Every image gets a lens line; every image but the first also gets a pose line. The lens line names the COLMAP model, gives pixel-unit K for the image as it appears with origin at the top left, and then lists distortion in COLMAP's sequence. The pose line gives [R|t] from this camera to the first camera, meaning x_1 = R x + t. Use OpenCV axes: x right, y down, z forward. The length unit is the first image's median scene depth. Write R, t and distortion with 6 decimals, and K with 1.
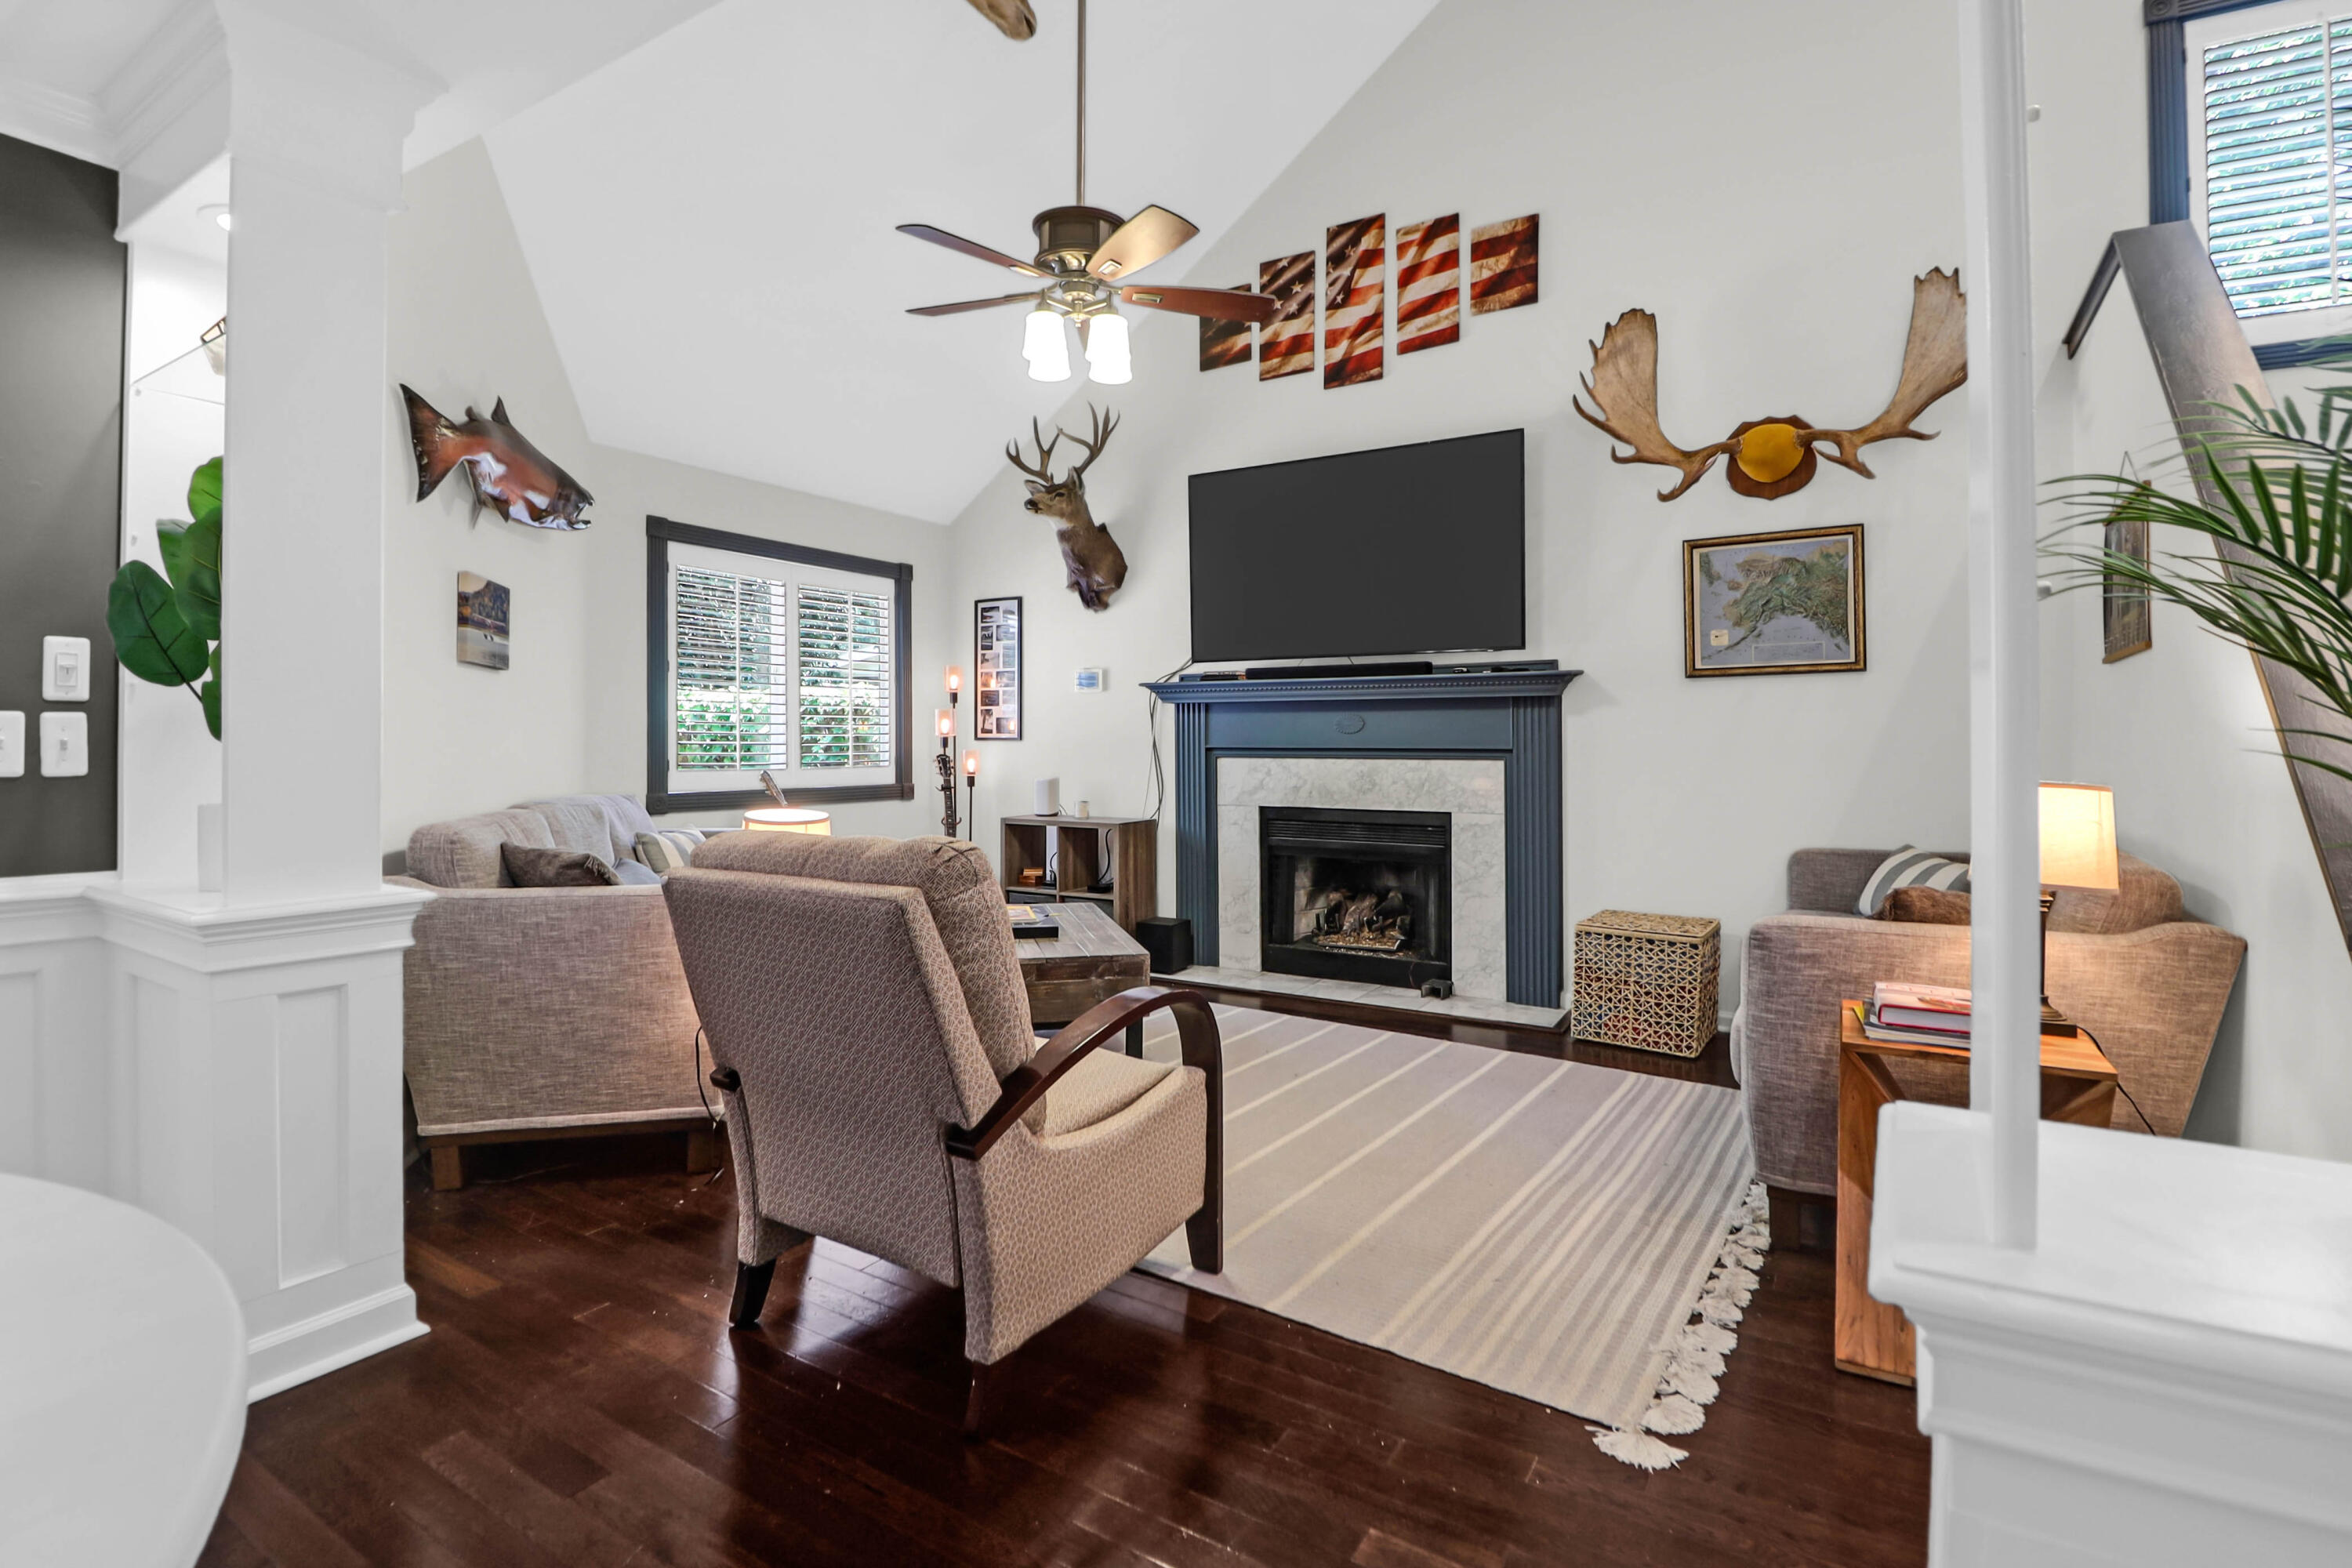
lens RADIAL K [[1108.5, 0, 1171.7], [0, 1108.5, 745.8], [0, 0, 1]] dist [-0.005871, -0.006227]
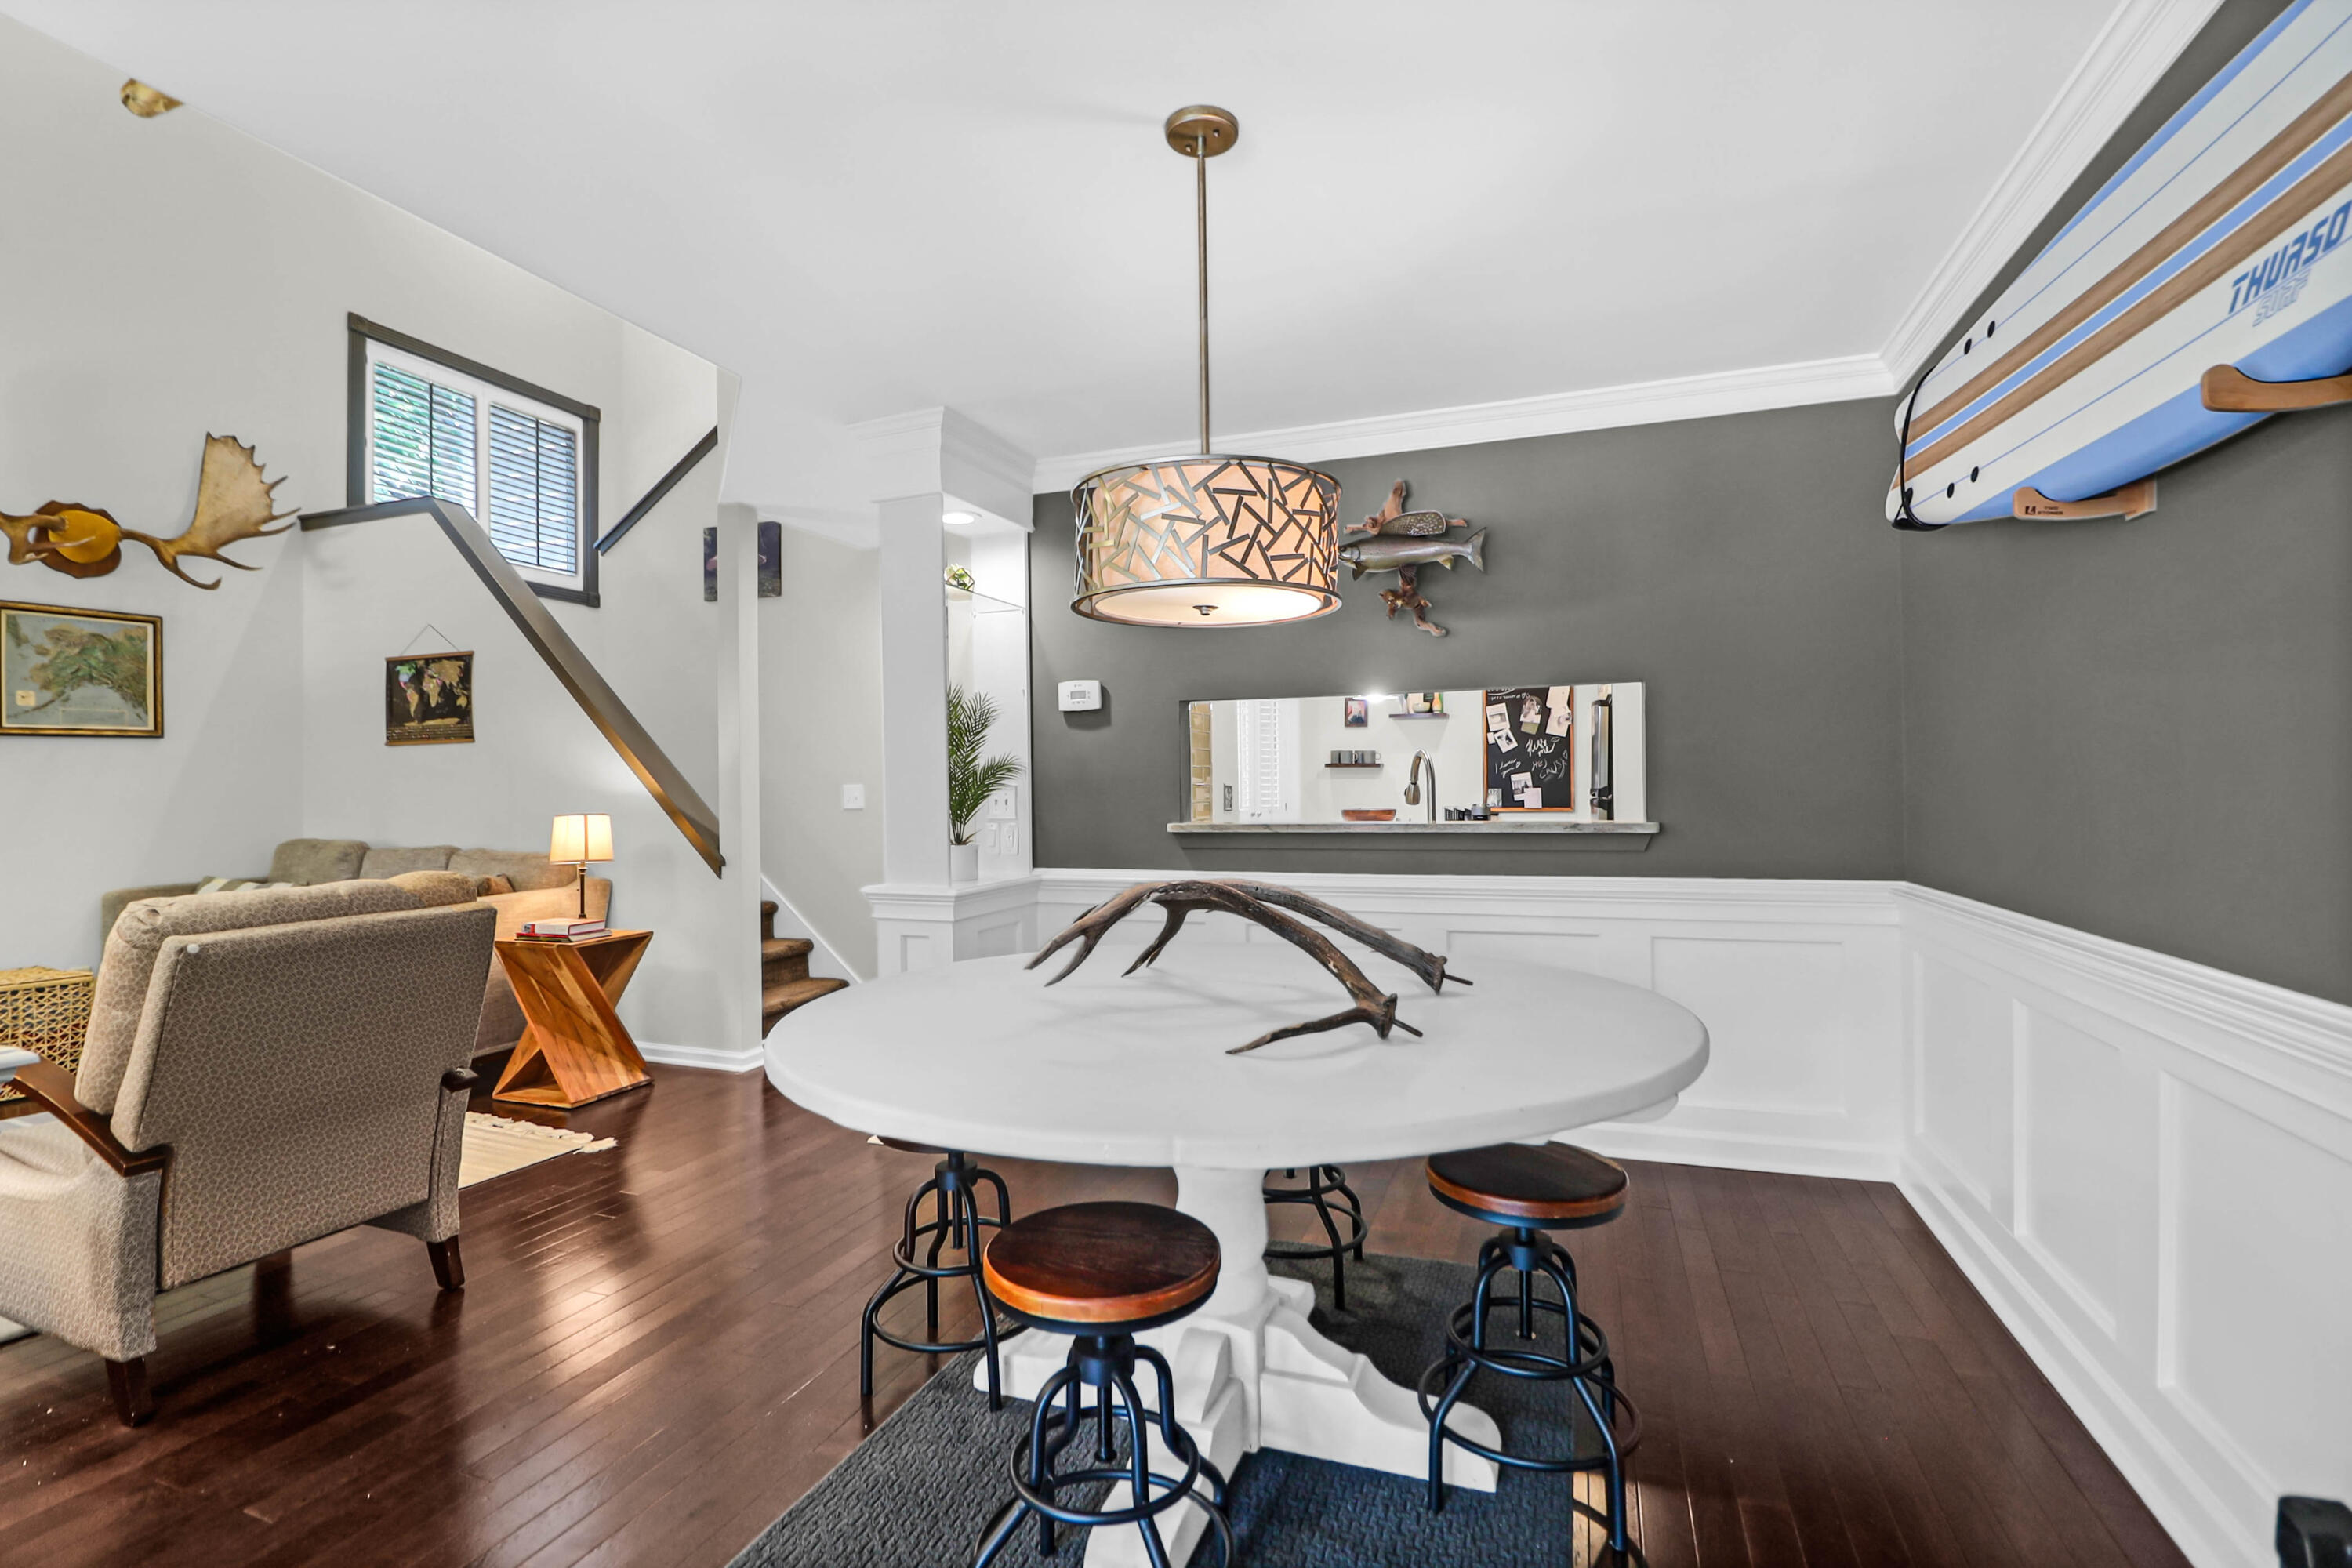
lens RADIAL K [[1108.5, 0, 1183.1], [0, 1108.5, 782.4], [0, 0, 1]] dist [-0.005871, -0.006227]
pose [[-0.200664, 0.002385, 0.979657, -0.740367], [0.007587, 0.999971, -0.000880, -0.009314], [-0.979631, 0.007256, -0.200677, 0.137751]]
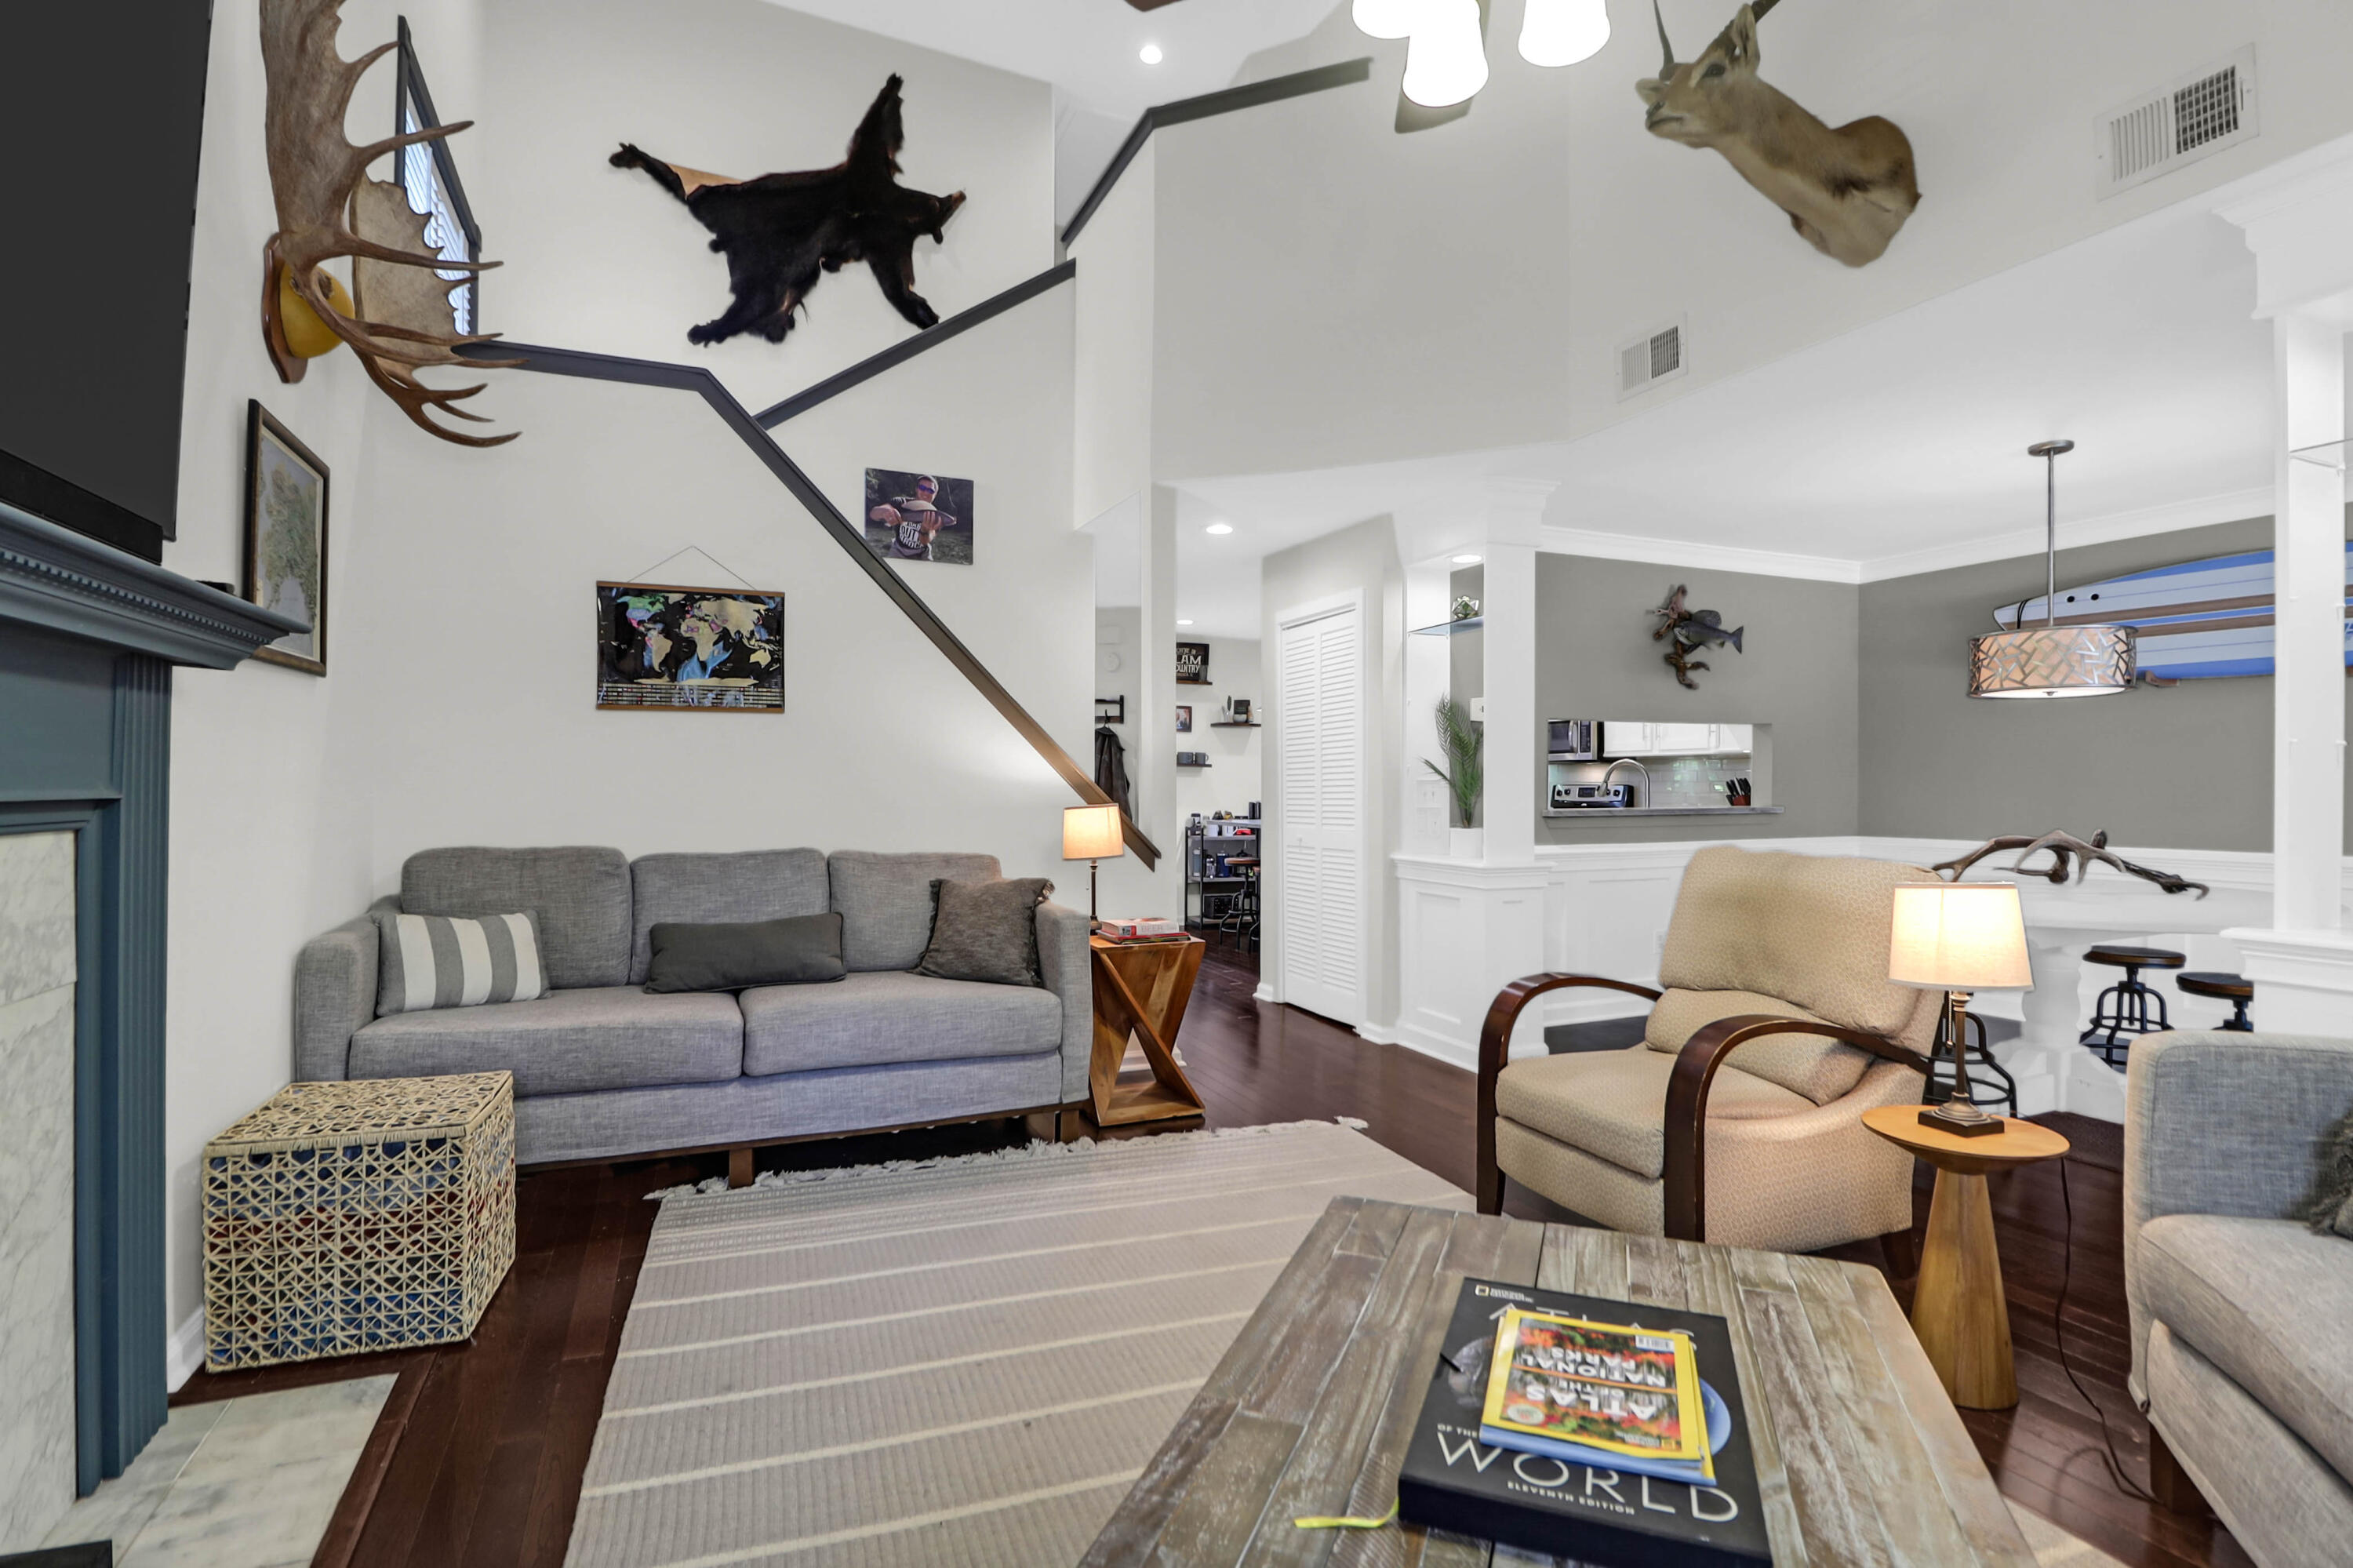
lens RADIAL K [[1109.0, 0, 1175.7], [0, 1109.0, 783.5], [0, 0, 1]] dist [-0.005871, -0.006227]
pose [[-0.806951, -0.004892, 0.590598, -0.221614], [-0.005772, 0.999983, 0.000396, -0.002722], [-0.590590, -0.003089, -0.806966, 1.191209]]
